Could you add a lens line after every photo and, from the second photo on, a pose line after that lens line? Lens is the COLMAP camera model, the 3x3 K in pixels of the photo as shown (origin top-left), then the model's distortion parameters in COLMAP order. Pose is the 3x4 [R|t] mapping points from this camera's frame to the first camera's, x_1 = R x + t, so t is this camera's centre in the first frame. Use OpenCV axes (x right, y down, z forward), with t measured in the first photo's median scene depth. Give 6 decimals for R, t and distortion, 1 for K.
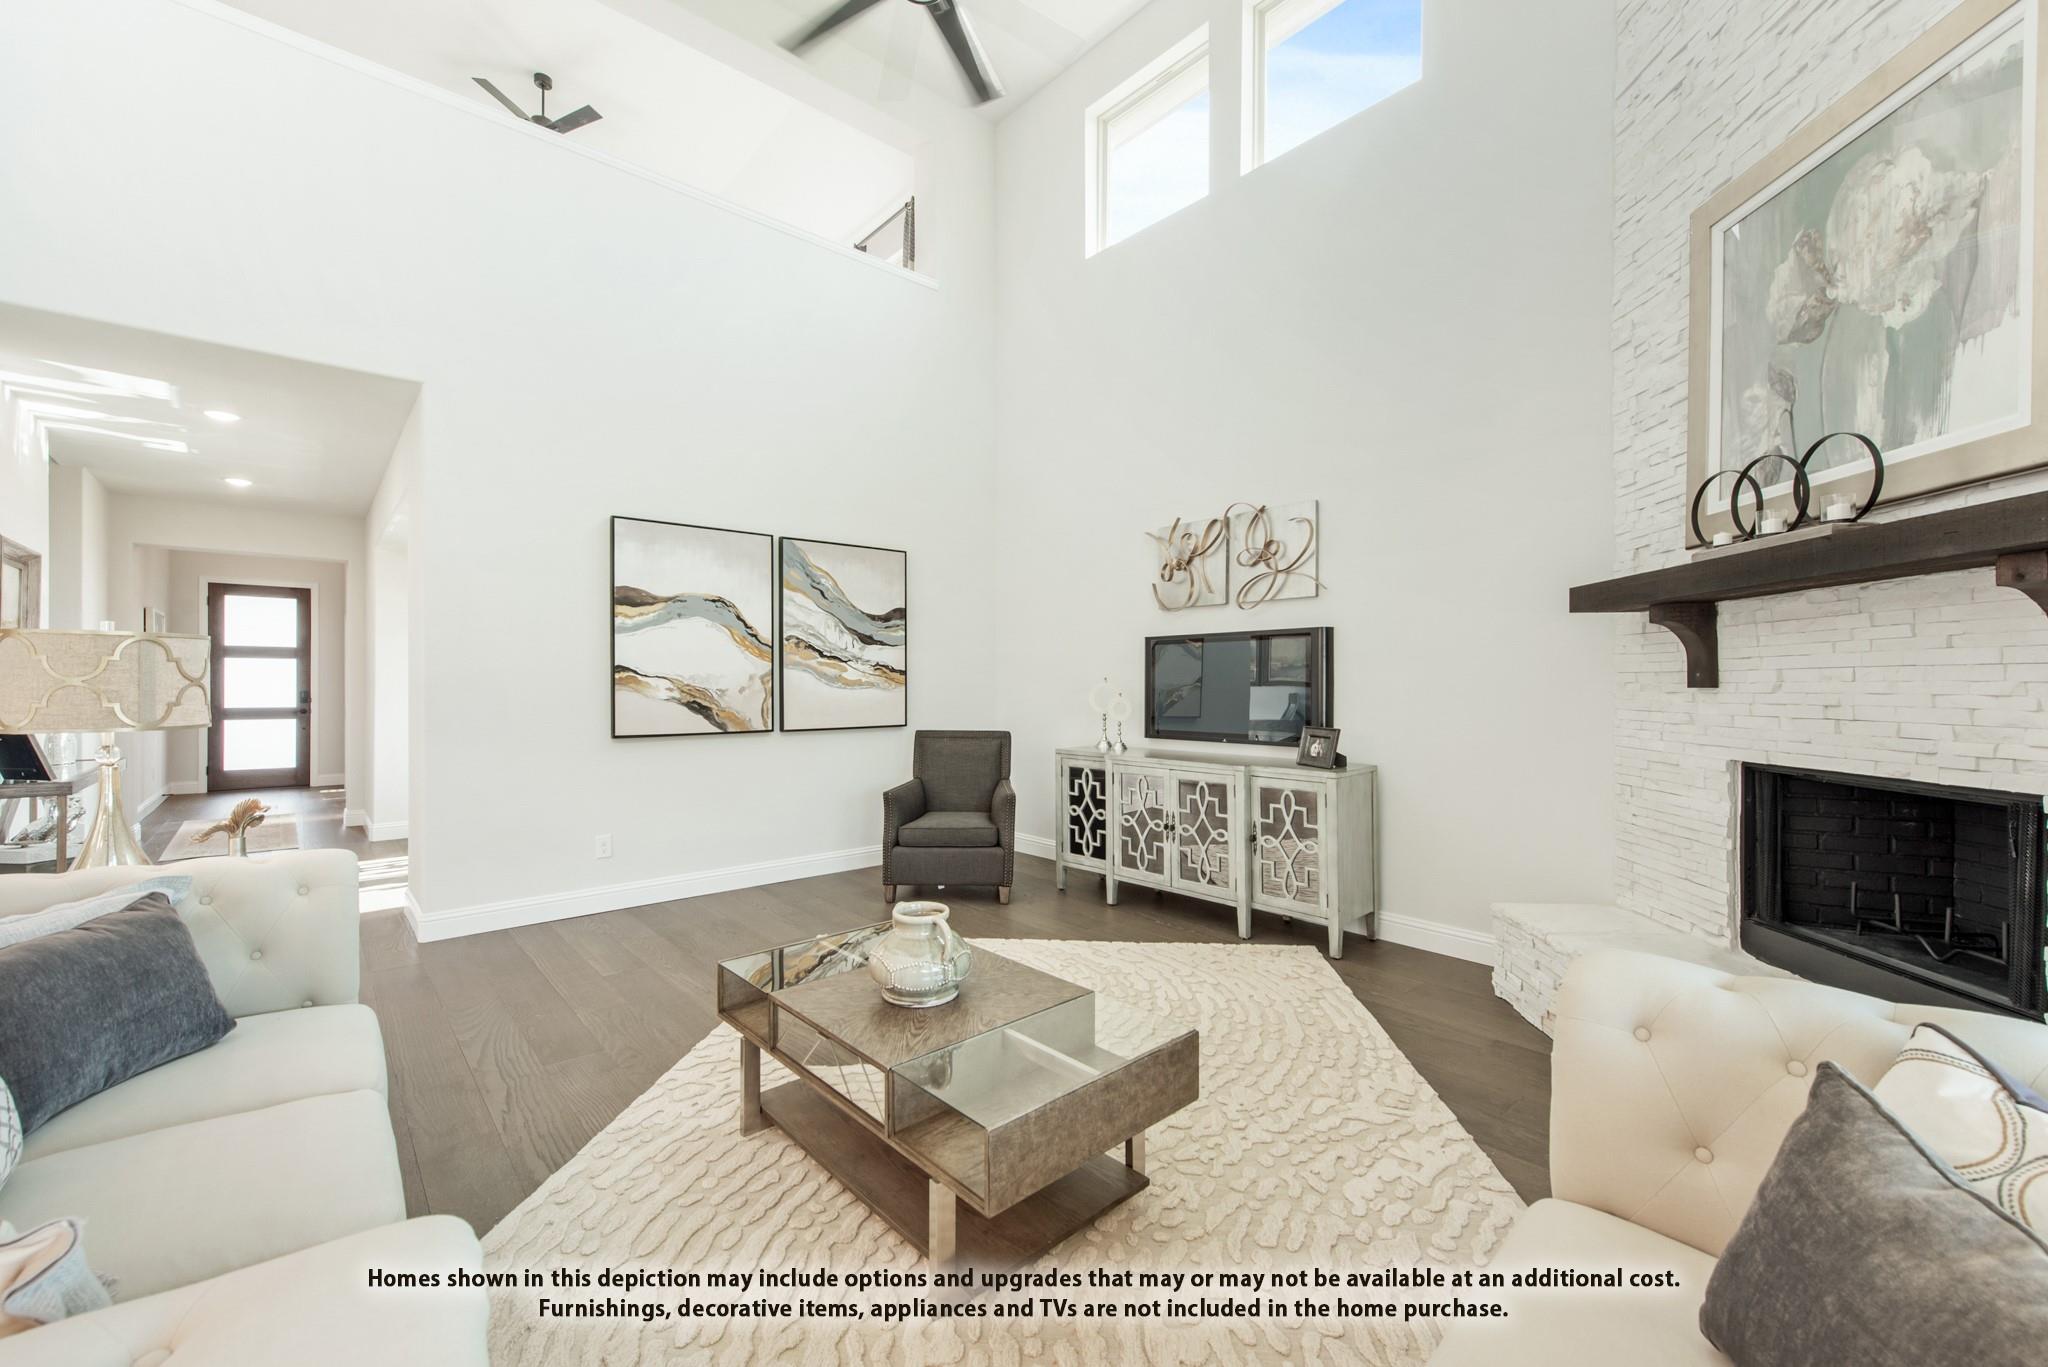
lens RADIAL K [[837.8, 0, 1020.0], [0, 837.8, 689.5], [0, 0, 1]] dist [-0.001361, 0.000003]
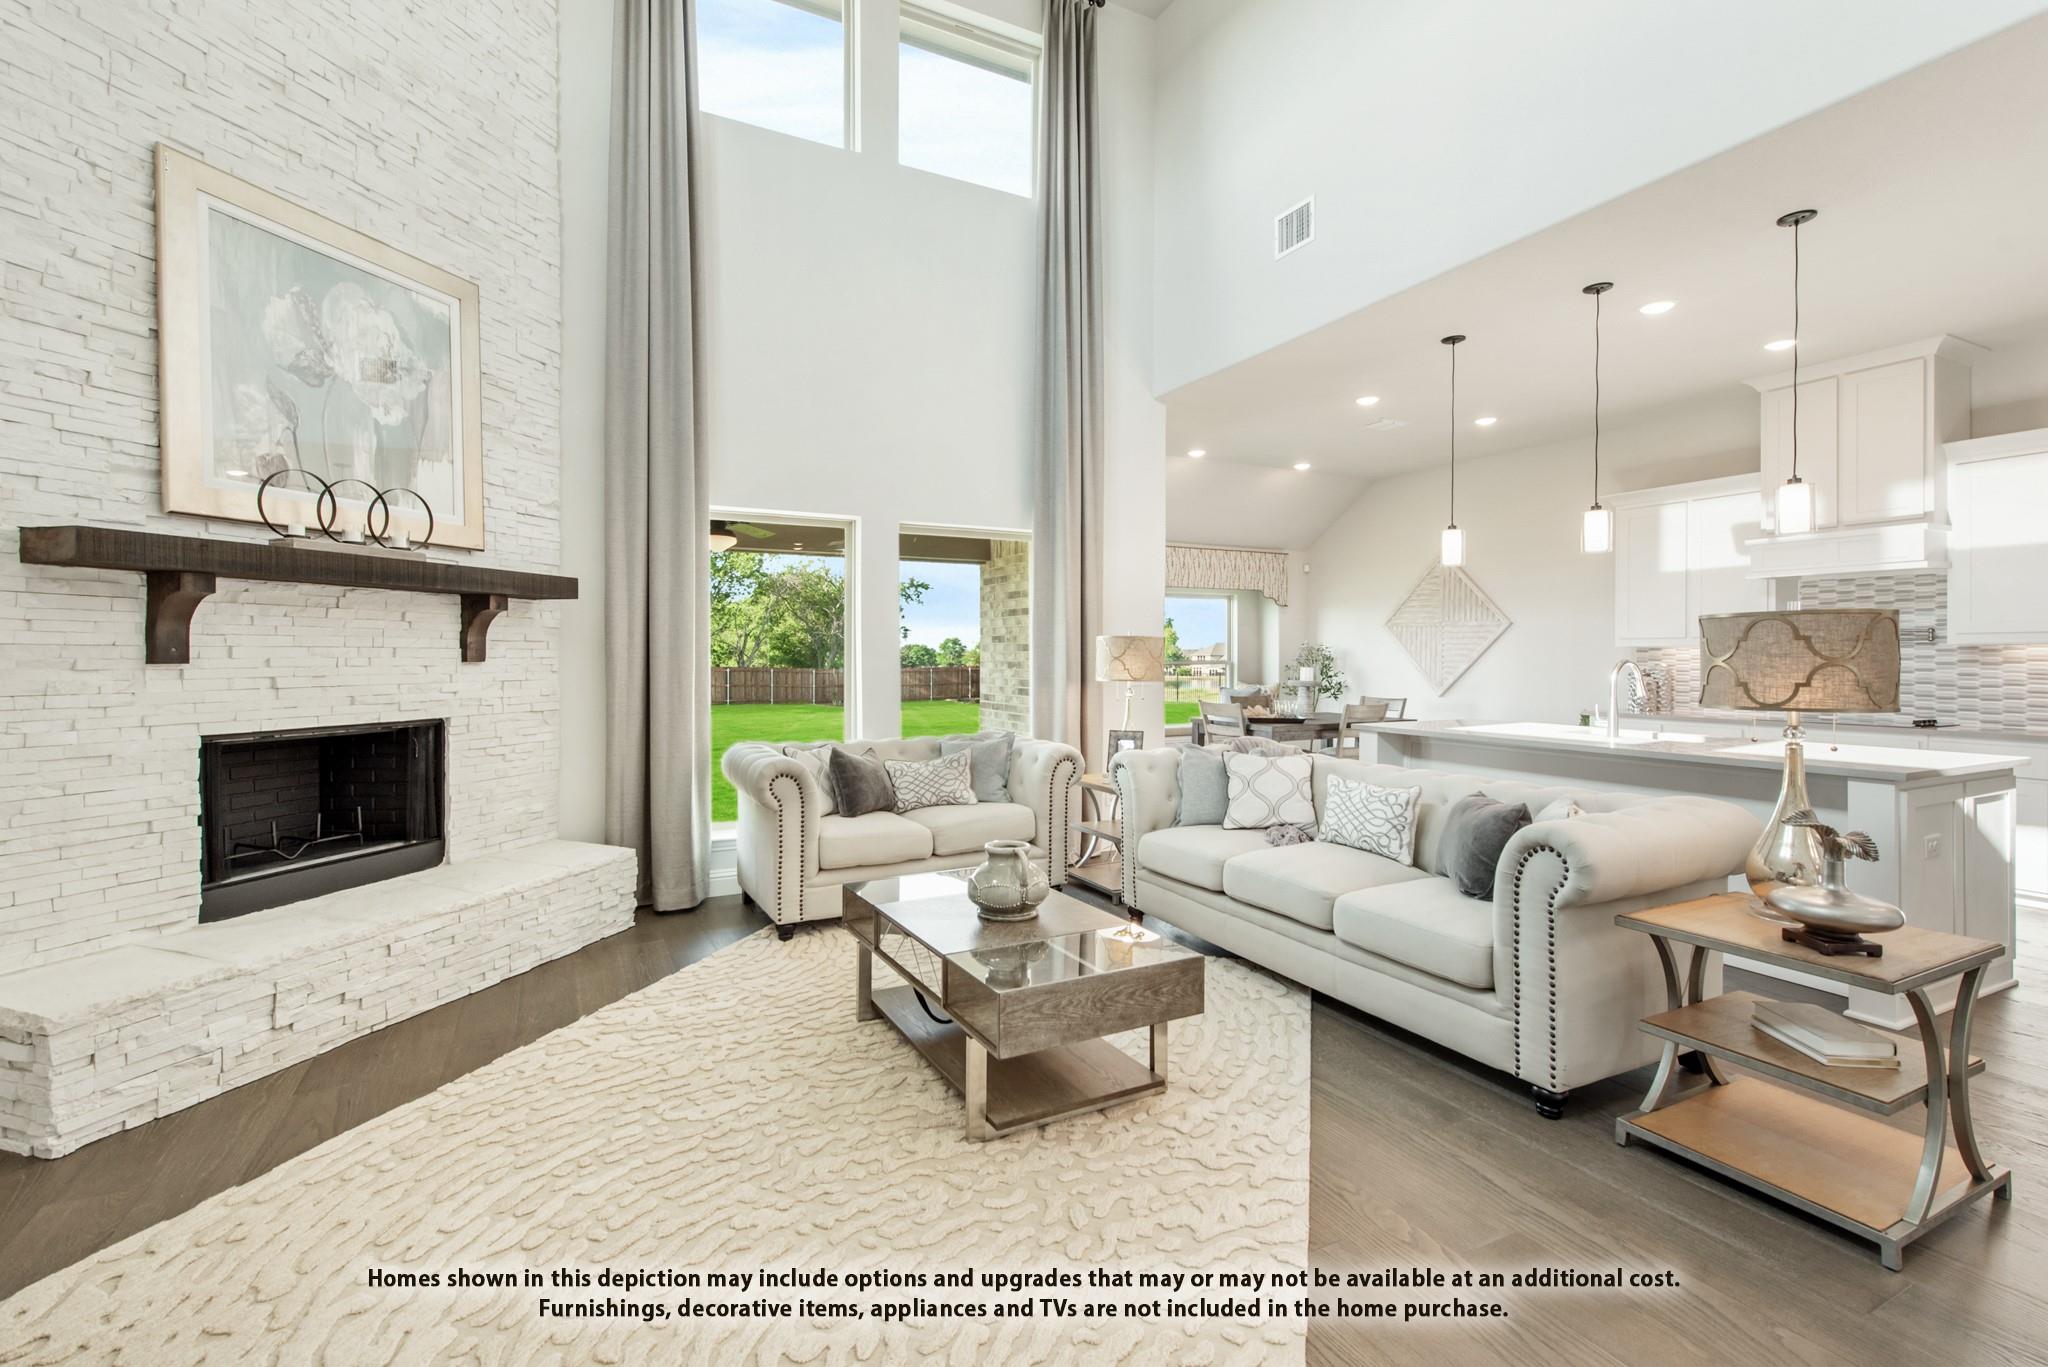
lens RADIAL K [[909.4, 0, 1017.5], [0, 909.4, 661.9], [0, 0, 1]] dist [0.001668, 0.000262]
pose [[-0.975129, -0.002391, 0.221623, -0.375055], [0.000613, 0.999909, 0.013485, -0.019586], [-0.221635, 0.013285, -0.975039, 2.021156]]
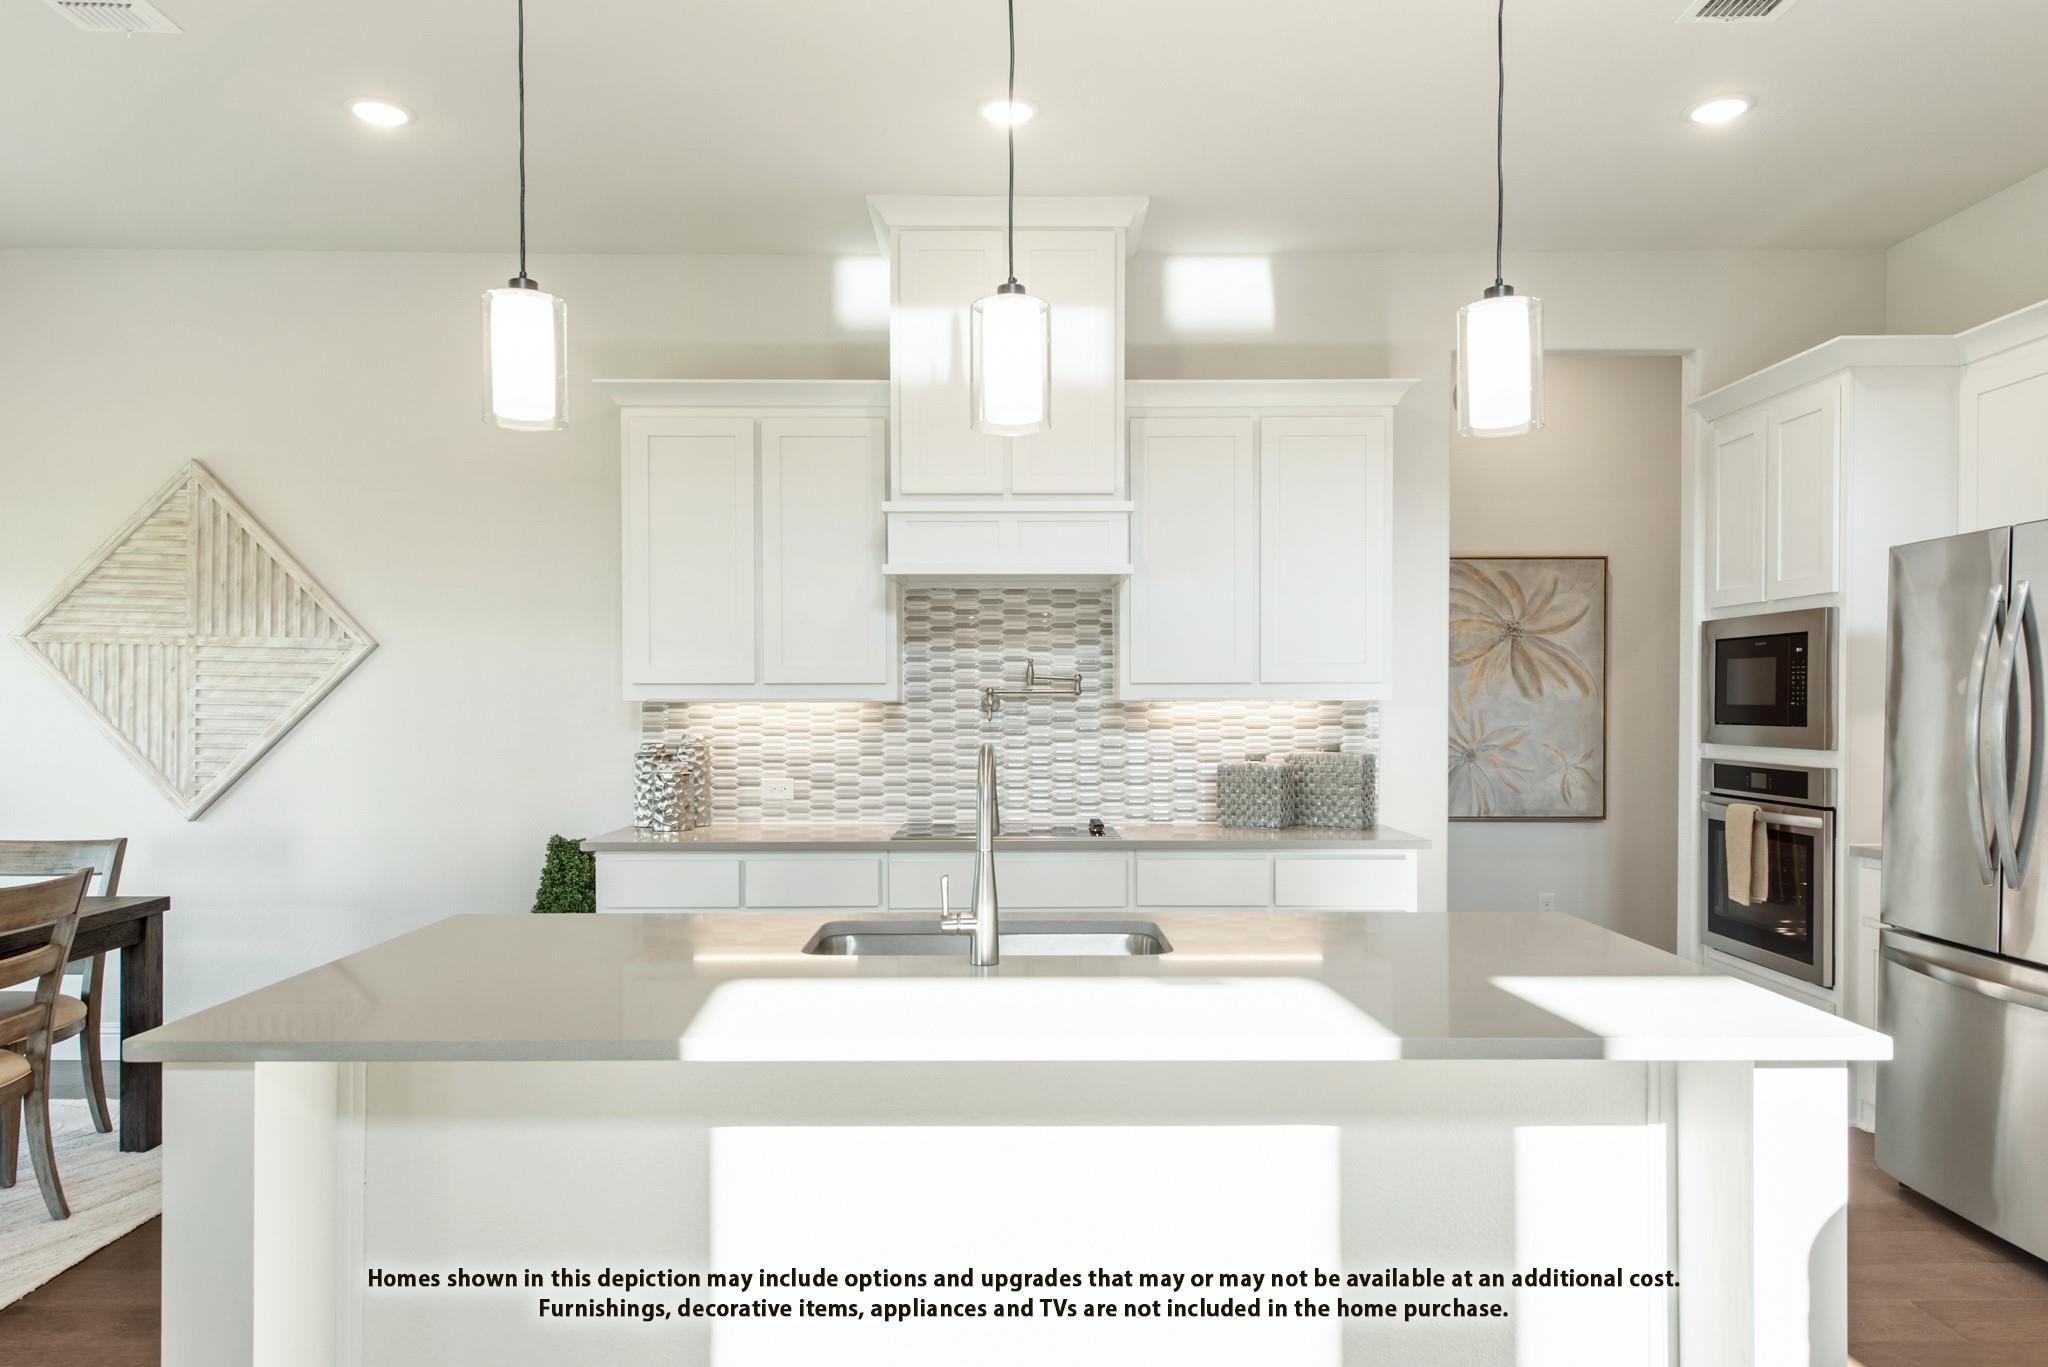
lens RADIAL K [[1334.5, 0, 1019.2], [0, 1334.5, 697.6], [0, 0, 1]] dist [0.004684, 0.000655]
pose [[-0.644055, -0.005076, -0.764962, -0.395042], [-0.005027, 0.999984, -0.002403, -0.023165], [0.764963, 0.002298, -0.644071, 1.495904]]
